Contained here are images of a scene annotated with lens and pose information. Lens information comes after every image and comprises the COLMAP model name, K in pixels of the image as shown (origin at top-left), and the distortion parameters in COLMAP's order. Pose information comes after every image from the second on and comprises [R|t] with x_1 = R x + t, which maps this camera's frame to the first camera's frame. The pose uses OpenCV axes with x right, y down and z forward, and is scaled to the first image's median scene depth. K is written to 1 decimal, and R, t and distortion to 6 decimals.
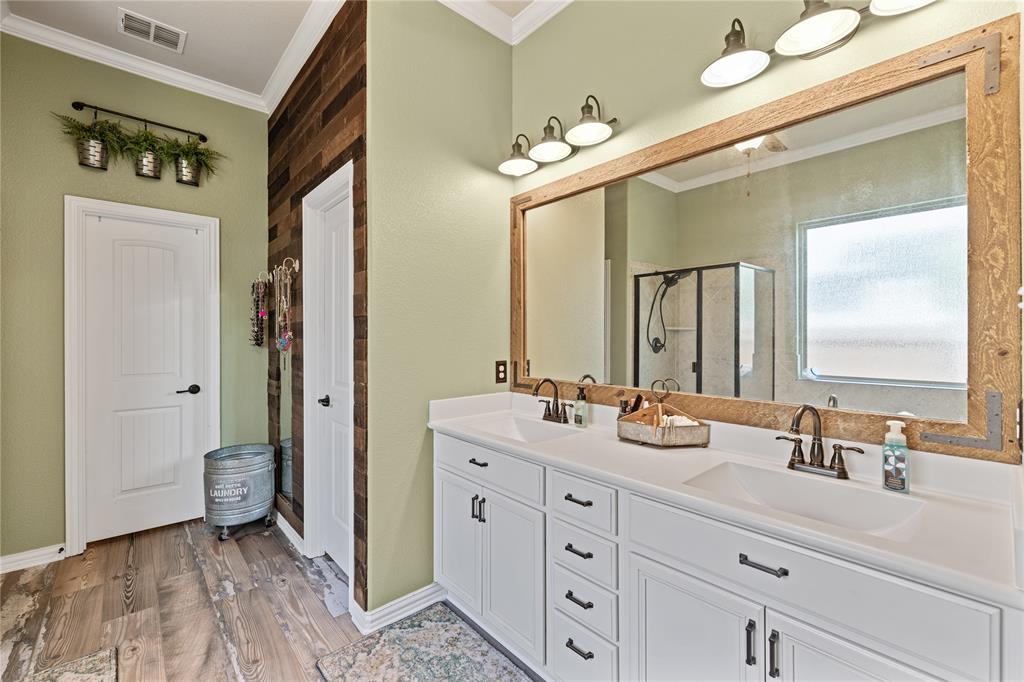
lens RADIAL K [[430.2, 0, 511.5], [0, 430.2, 337.2], [0, 0, 1]] dist [-0.001907, -0.000115]
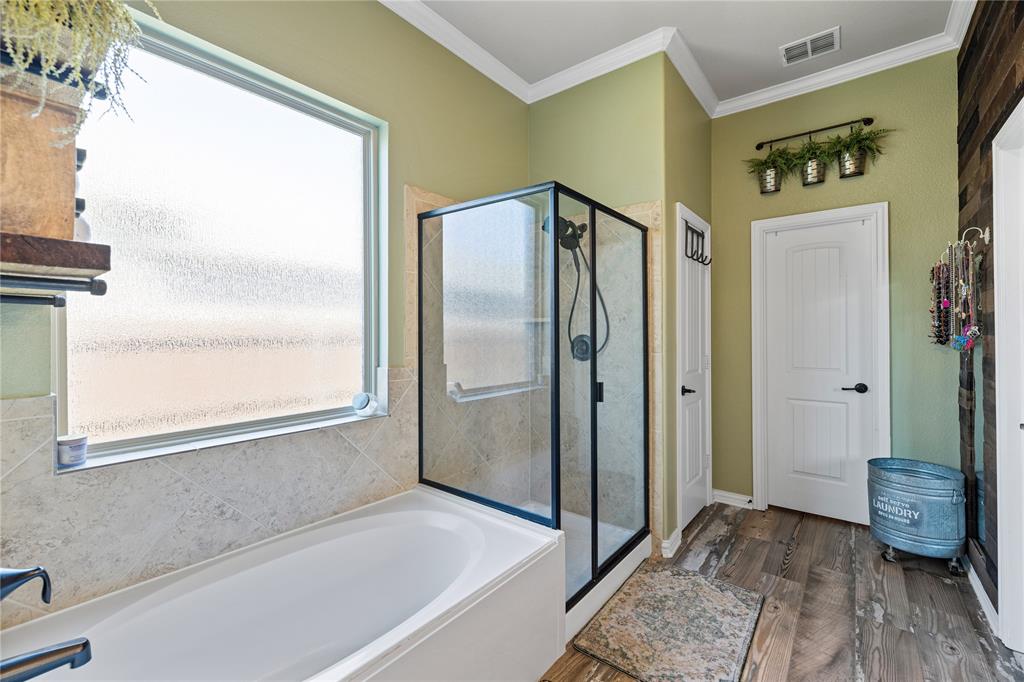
lens RADIAL K [[433.3, 0, 500.9], [0, 433.3, 332.4], [0, 0, 1]] dist [-0.000636, 0.000086]
pose [[0.156575, -0.005747, -0.987649, 0.096478], [0.003070, 0.999981, -0.005332, -0.000024], [0.987661, -0.002197, 0.156590, 0.065504]]
